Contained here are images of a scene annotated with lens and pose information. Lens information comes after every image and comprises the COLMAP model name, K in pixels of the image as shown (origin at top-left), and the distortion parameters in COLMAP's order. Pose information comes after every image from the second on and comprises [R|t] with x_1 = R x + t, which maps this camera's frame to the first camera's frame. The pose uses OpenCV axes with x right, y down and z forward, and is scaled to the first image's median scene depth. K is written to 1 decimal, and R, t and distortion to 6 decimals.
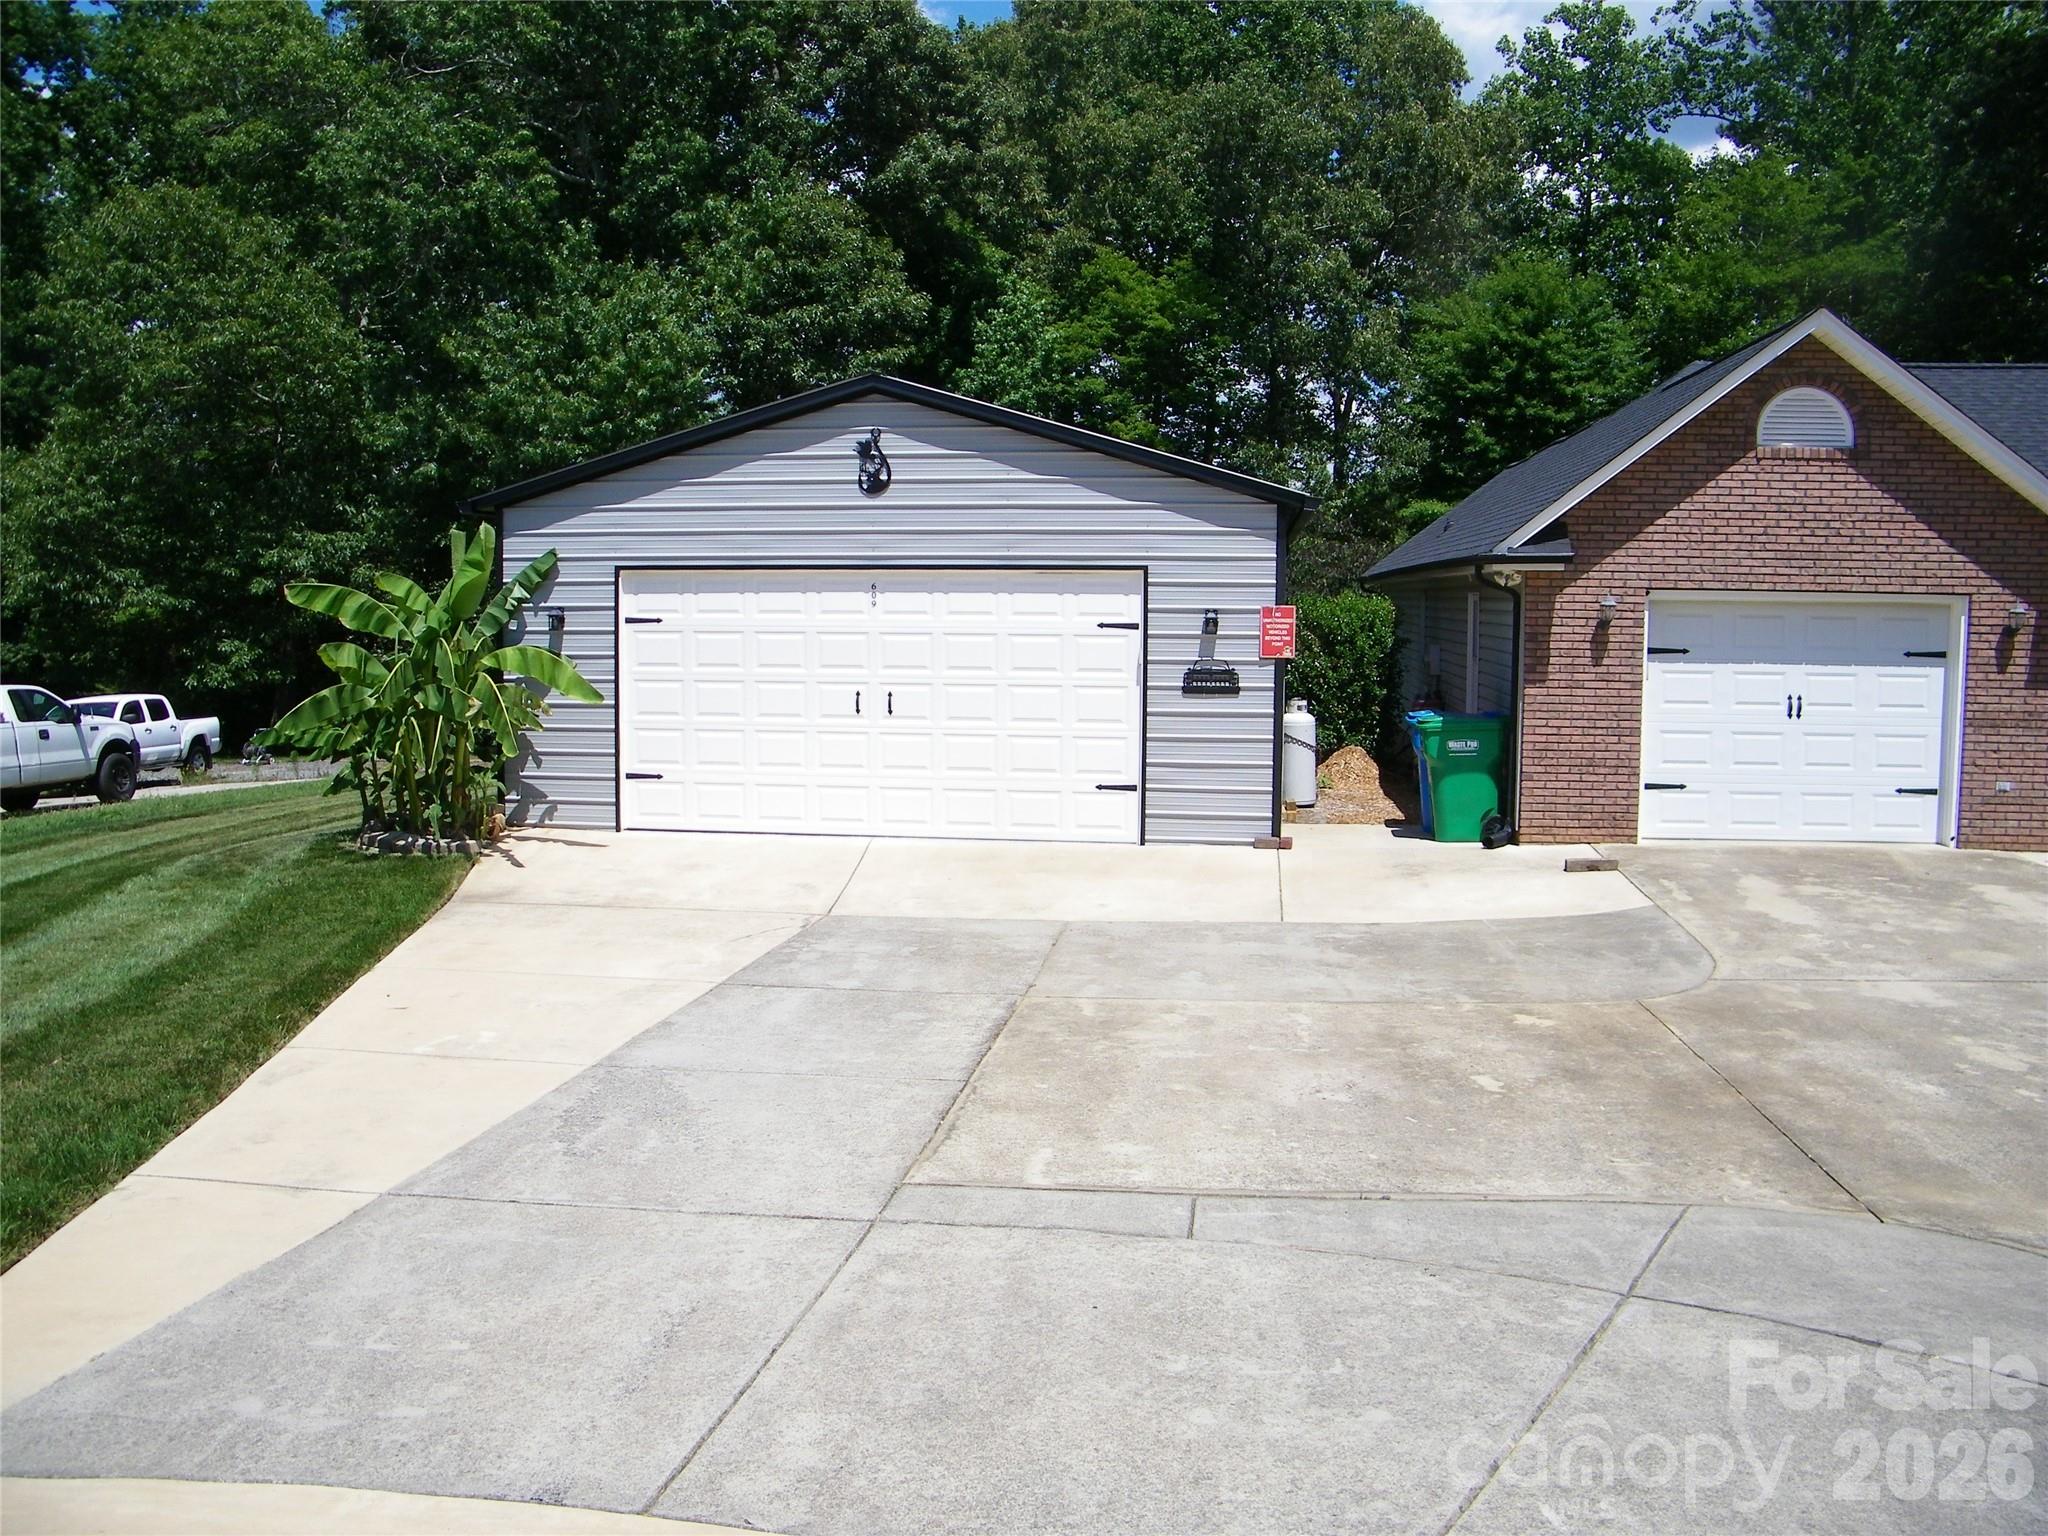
lens RADIAL K [[1716.3, 0, 1013.2], [0, 1716.3, 746.4], [0, 0, 1]] dist [-0.202164, 0.168699]
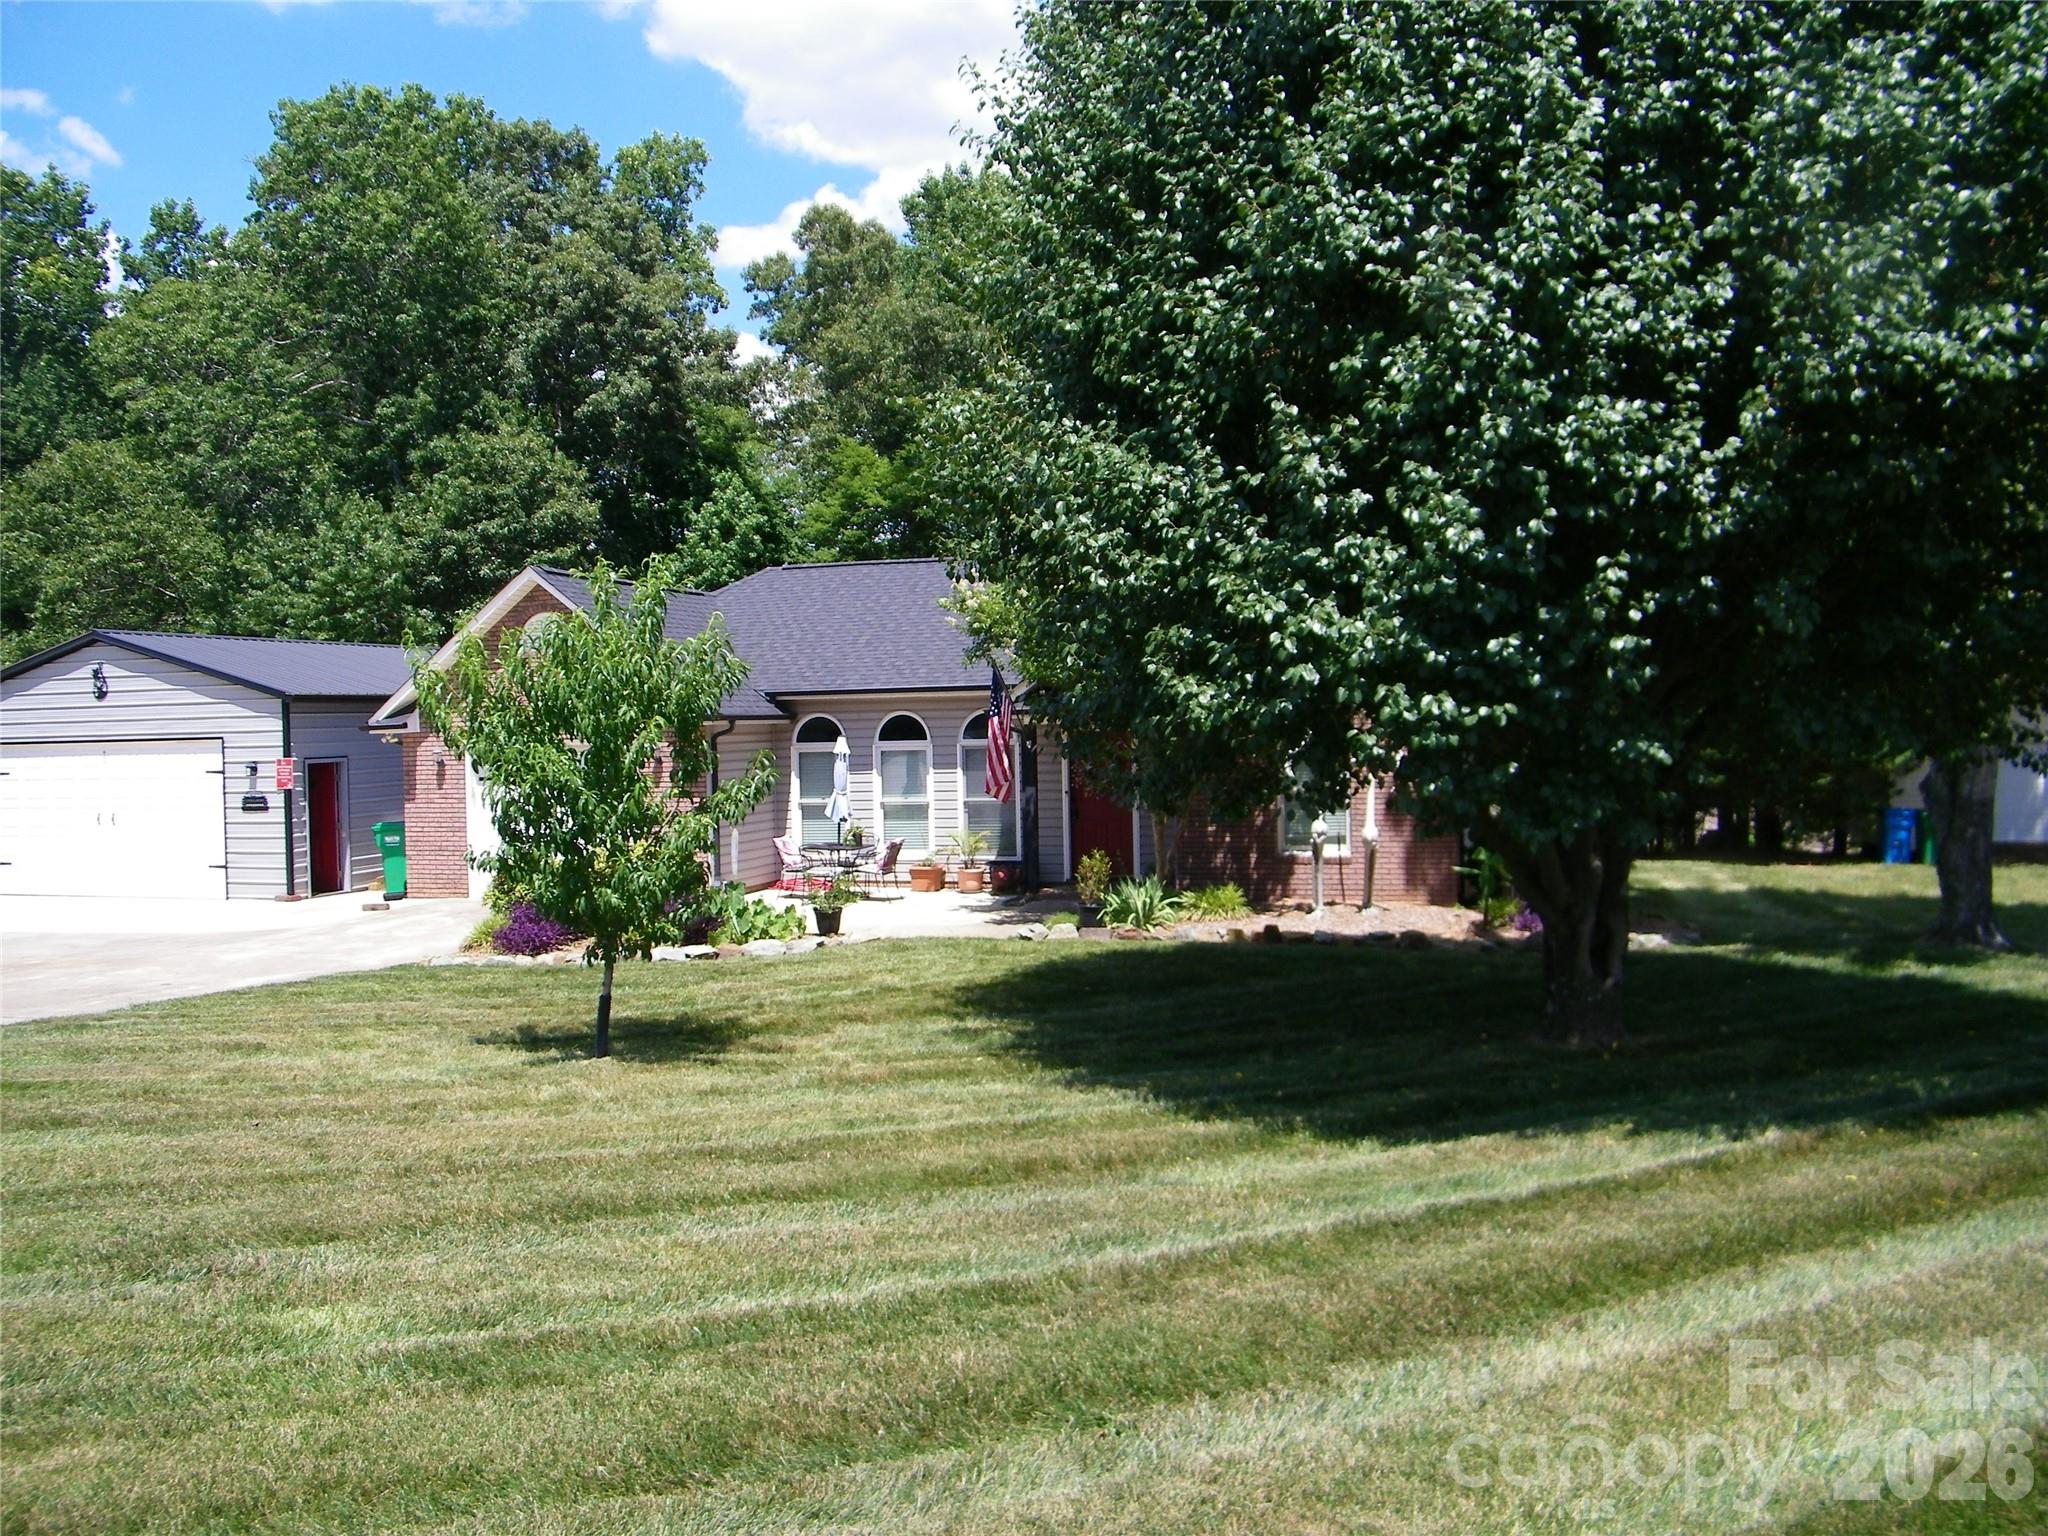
lens RADIAL K [[1716.3, 0, 1013.2], [0, 1716.3, 746.4], [0, 0, 1]] dist [-0.202164, 0.168699]
pose [[0.989402, -0.024687, -0.143088, 0.486613], [0.014556, 0.997340, -0.071423, 0.015092], [0.144471, 0.068584, 0.987129, -0.231392]]
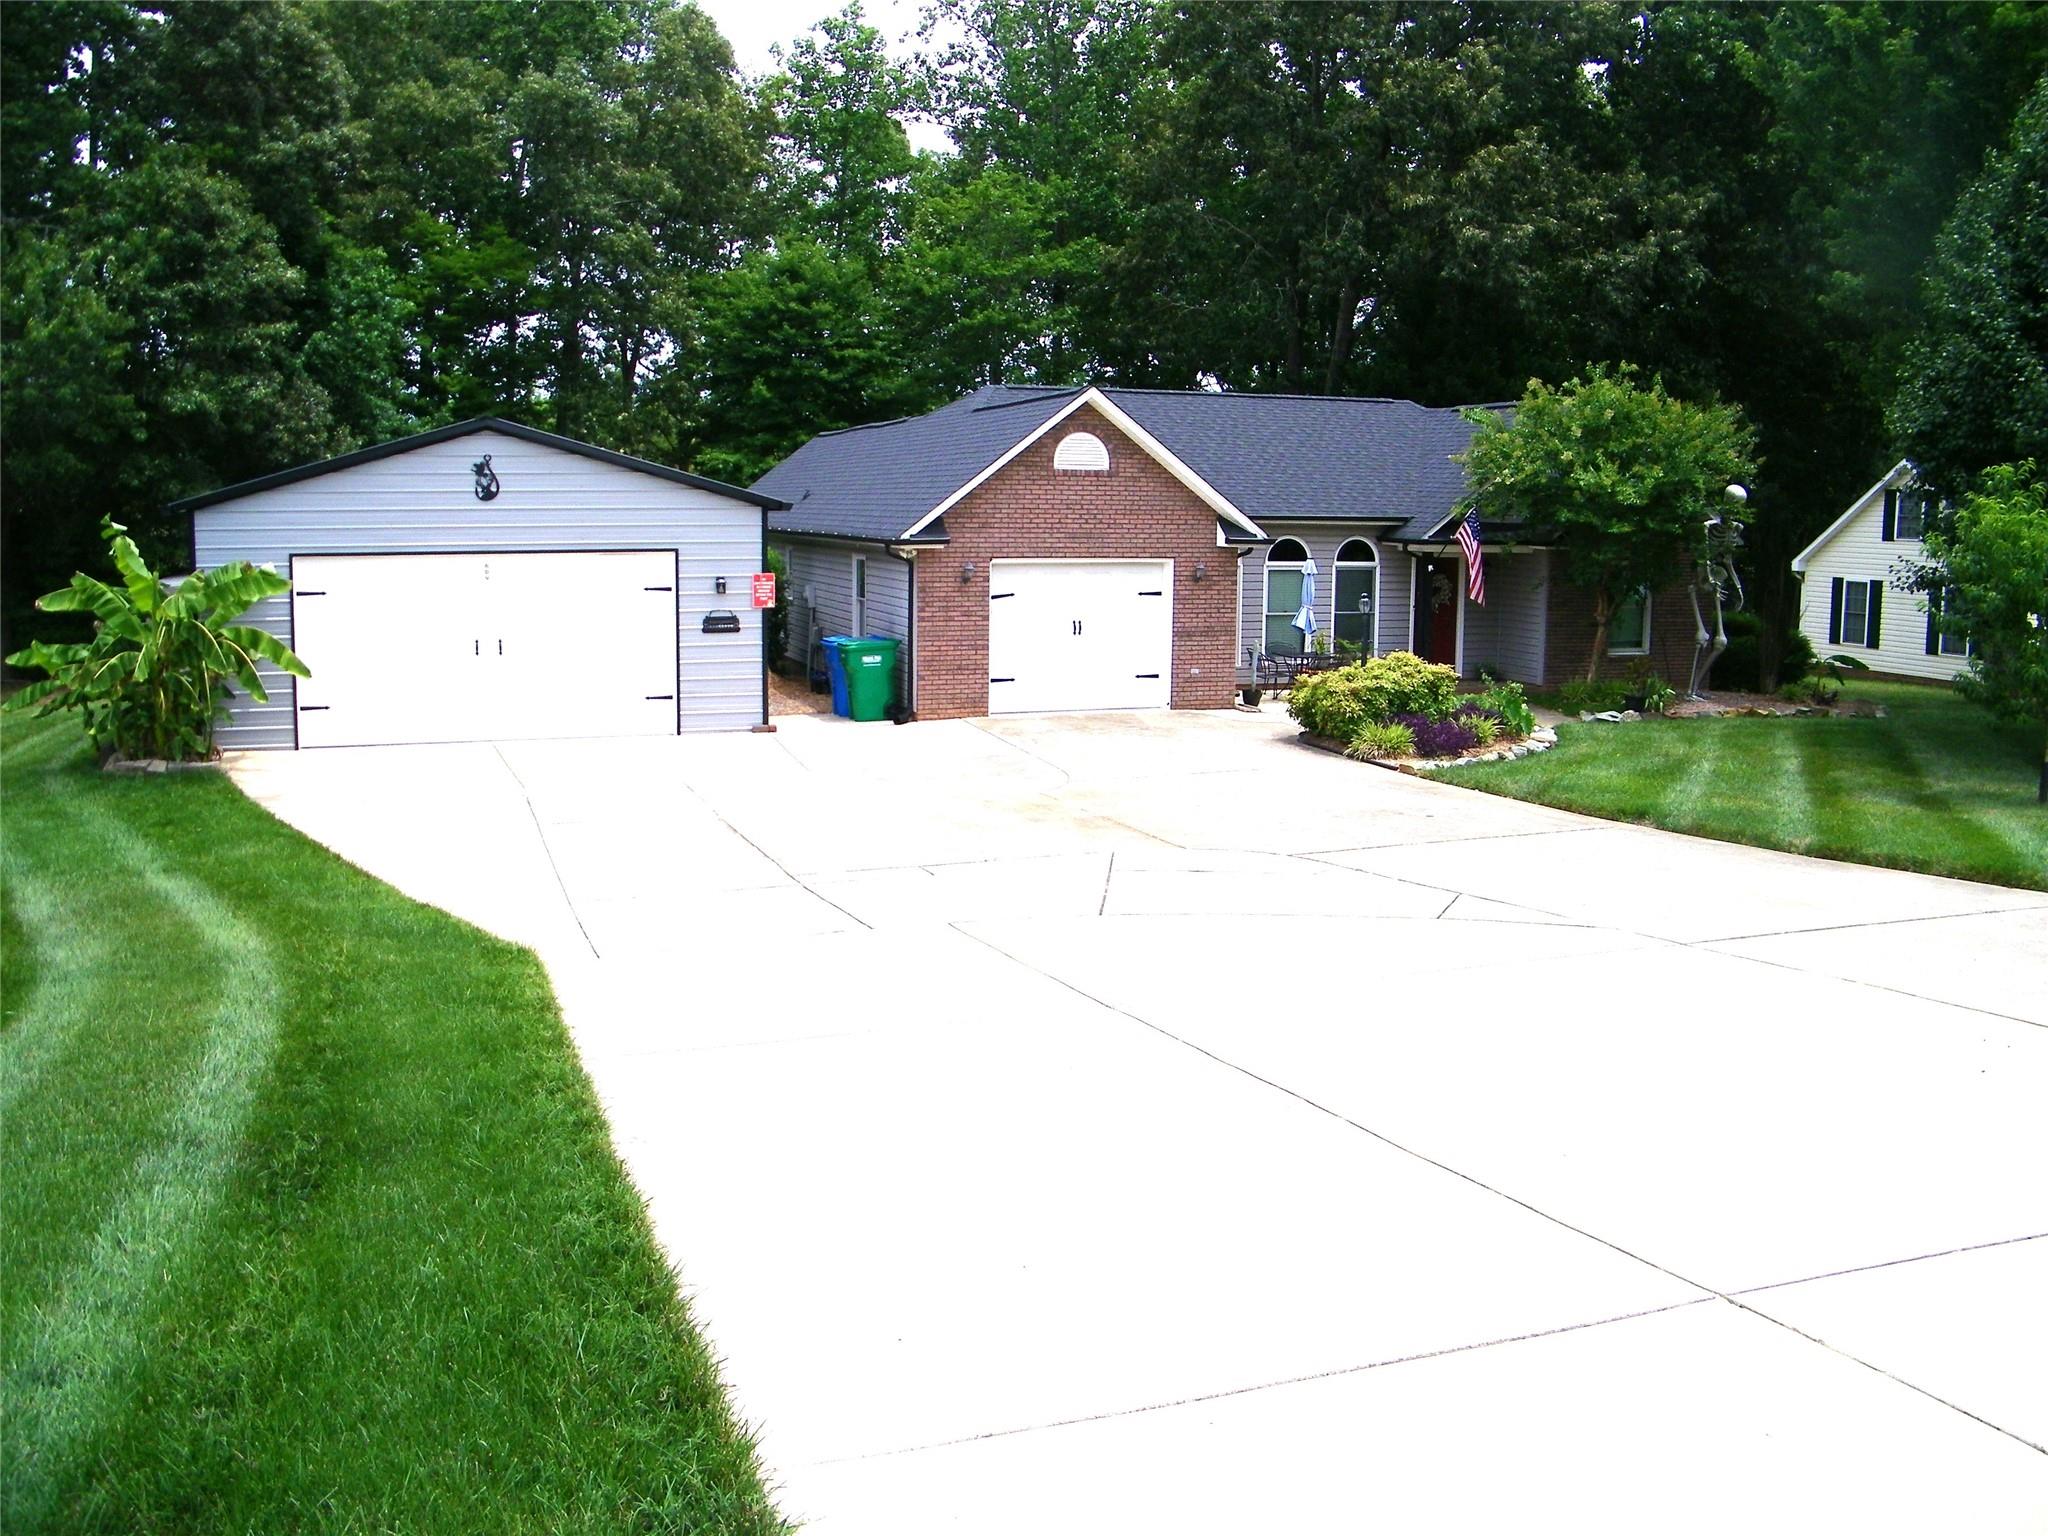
lens RADIAL K [[1716.3, 0, 1013.2], [0, 1716.3, 746.4], [0, 0, 1]] dist [-0.202164, 0.168699]
pose [[0.894252, -0.060958, 0.443393, -0.145074], [0.035746, 0.997244, 0.065007, -0.008450], [-0.446134, -0.042283, 0.893967, -0.206197]]
